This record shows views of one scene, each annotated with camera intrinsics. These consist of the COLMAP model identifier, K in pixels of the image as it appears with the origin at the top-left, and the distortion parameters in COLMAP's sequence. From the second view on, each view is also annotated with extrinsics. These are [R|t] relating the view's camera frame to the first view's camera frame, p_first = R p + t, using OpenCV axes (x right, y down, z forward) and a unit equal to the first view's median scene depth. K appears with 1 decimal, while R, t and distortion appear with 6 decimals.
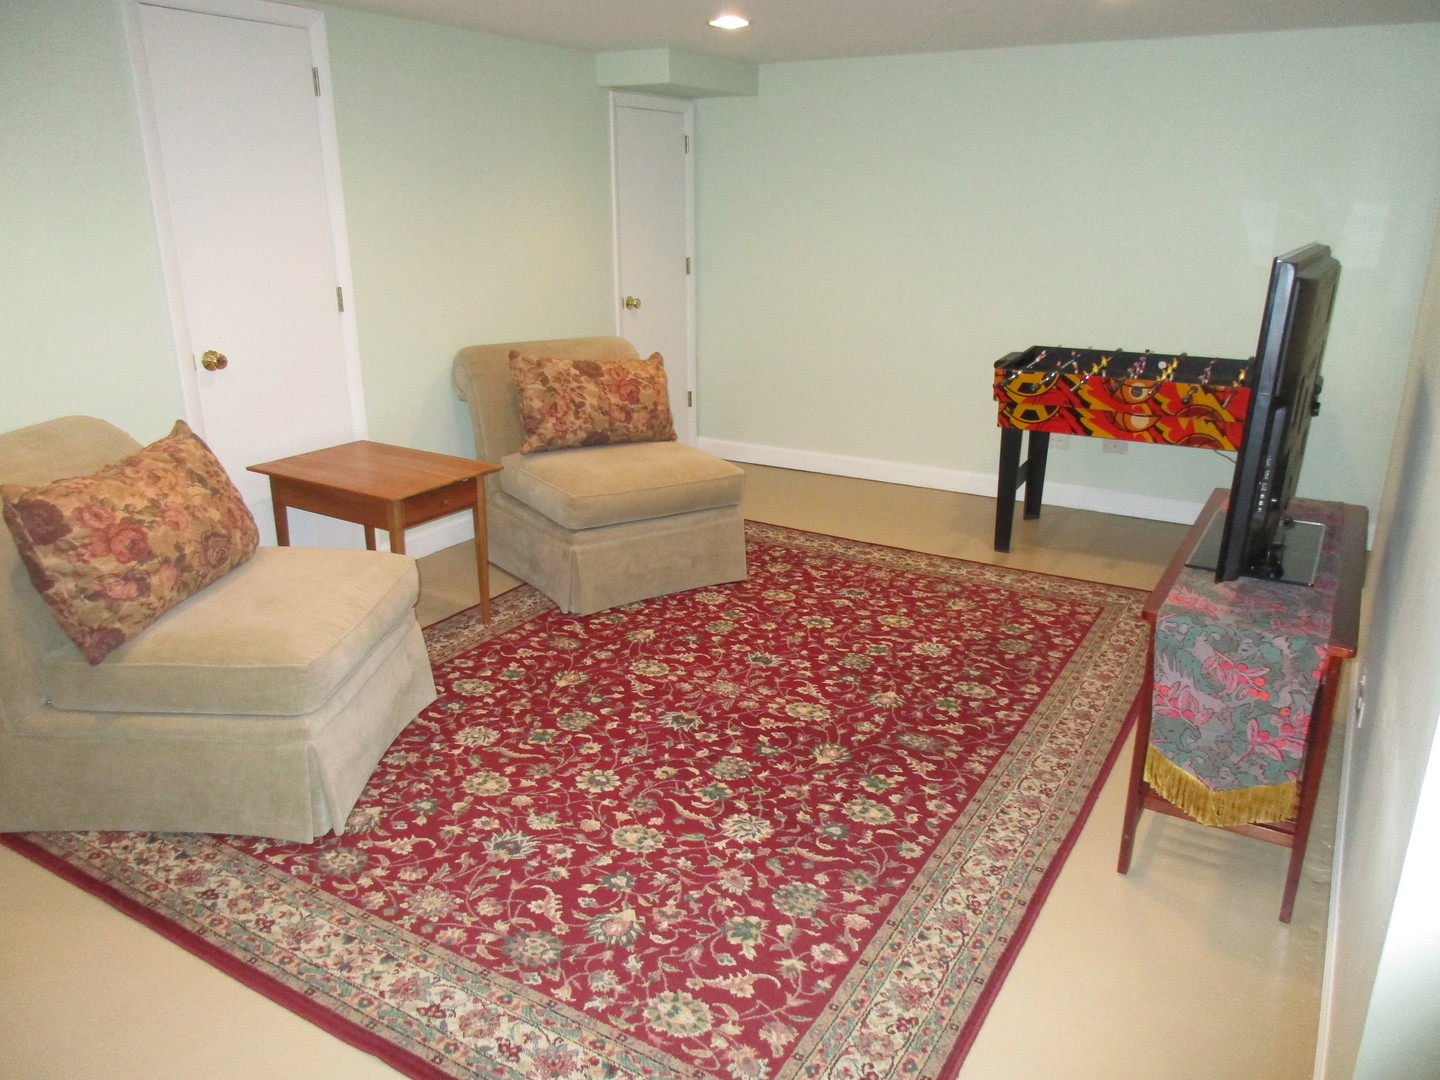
lens RADIAL K [[1080.1, 0, 725.3], [0, 1080.1, 541.4], [0, 0, 1]] dist [-0.004003, 0.005186]
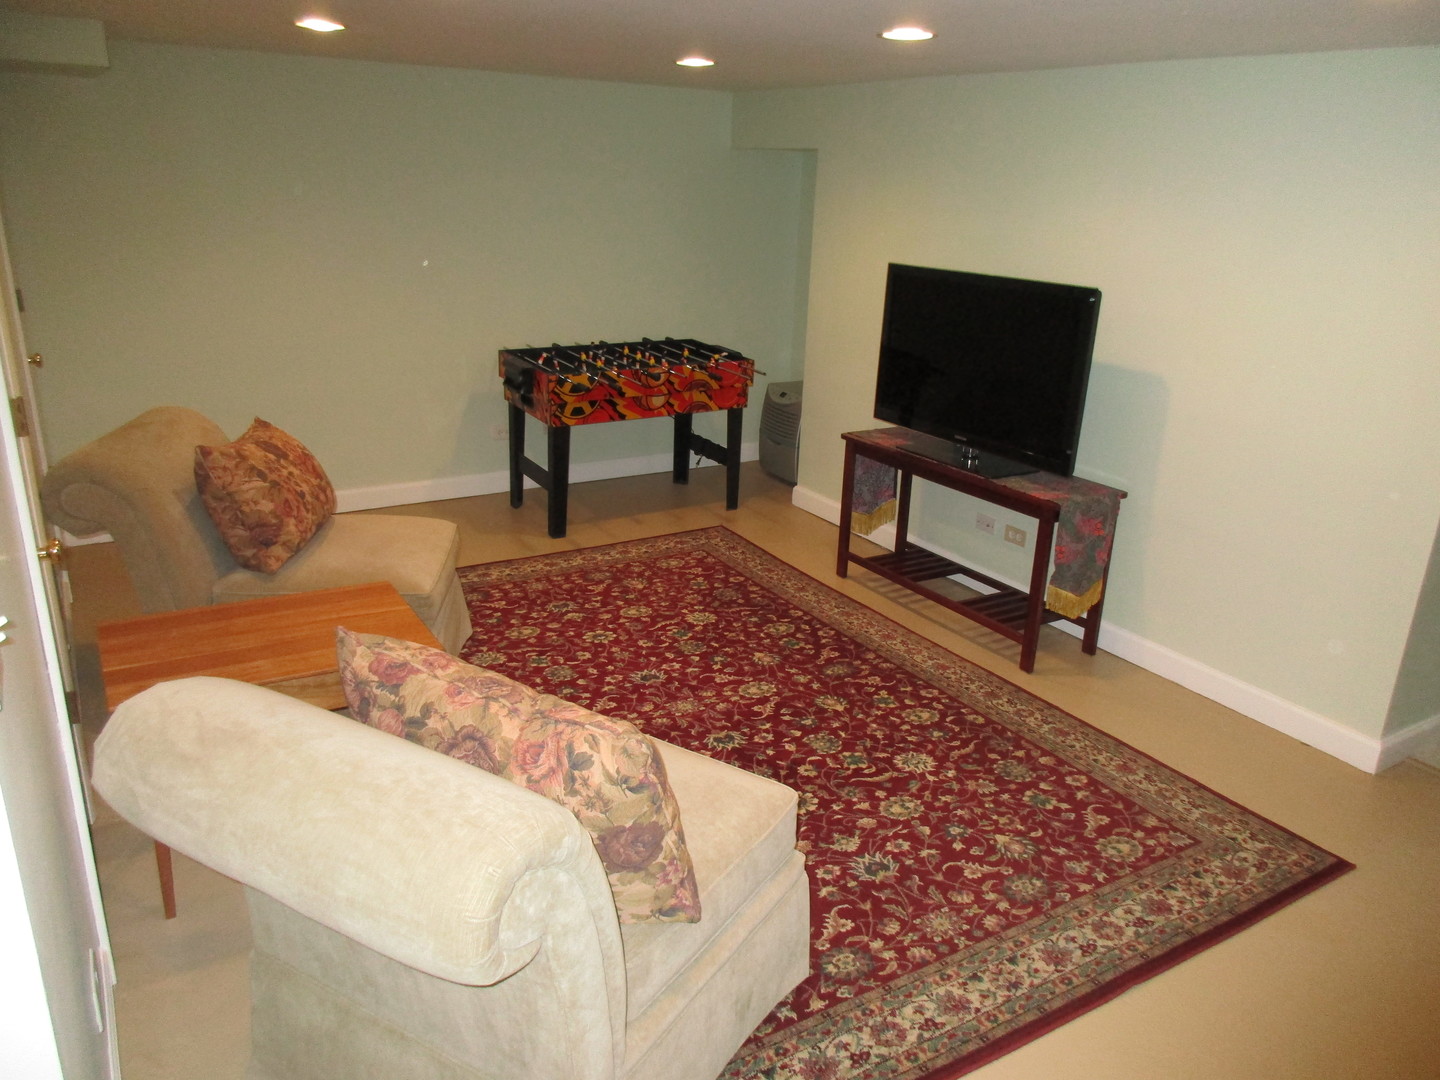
lens RADIAL K [[1080.1, 0, 725.5], [0, 1080.1, 543.3], [0, 0, 1]] dist [-0.004003, 0.005186]
pose [[0.461660, -0.275650, 0.843141, -0.778048], [0.240346, 0.953809, 0.180230, -0.185958], [-0.853876, 0.119441, 0.506587, 0.381662]]
